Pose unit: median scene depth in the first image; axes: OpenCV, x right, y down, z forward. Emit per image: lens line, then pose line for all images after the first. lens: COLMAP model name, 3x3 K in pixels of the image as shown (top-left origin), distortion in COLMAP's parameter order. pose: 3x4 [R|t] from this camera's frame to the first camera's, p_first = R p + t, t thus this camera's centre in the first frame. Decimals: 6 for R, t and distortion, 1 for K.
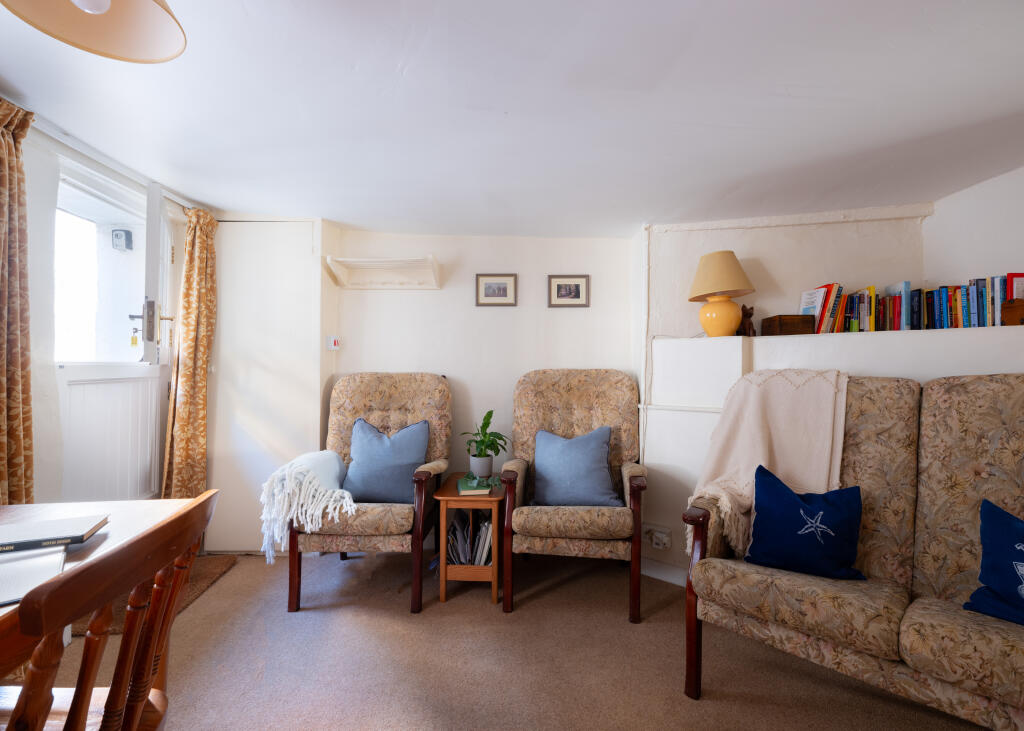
lens RADIAL K [[469.8, 0, 512.0], [0, 469.8, 365.5], [0, 0, 1]] dist [0.001895, 0.000152]
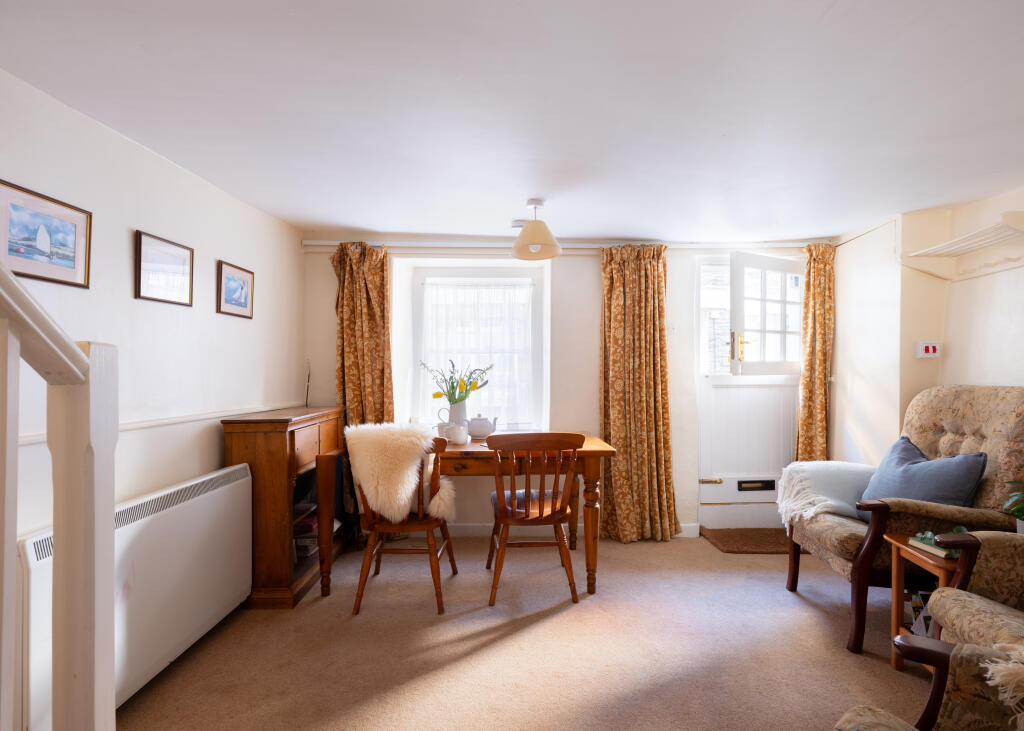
lens RADIAL K [[469.8, 0, 512.0], [0, 469.8, 365.5], [0, 0, 1]] dist [0.001895, 0.000152]
pose [[-0.059361, -0.018541, -0.998064, 0.565870], [0.008830, 0.999779, -0.019098, -0.009750], [0.998198, -0.009946, -0.059184, 0.308843]]
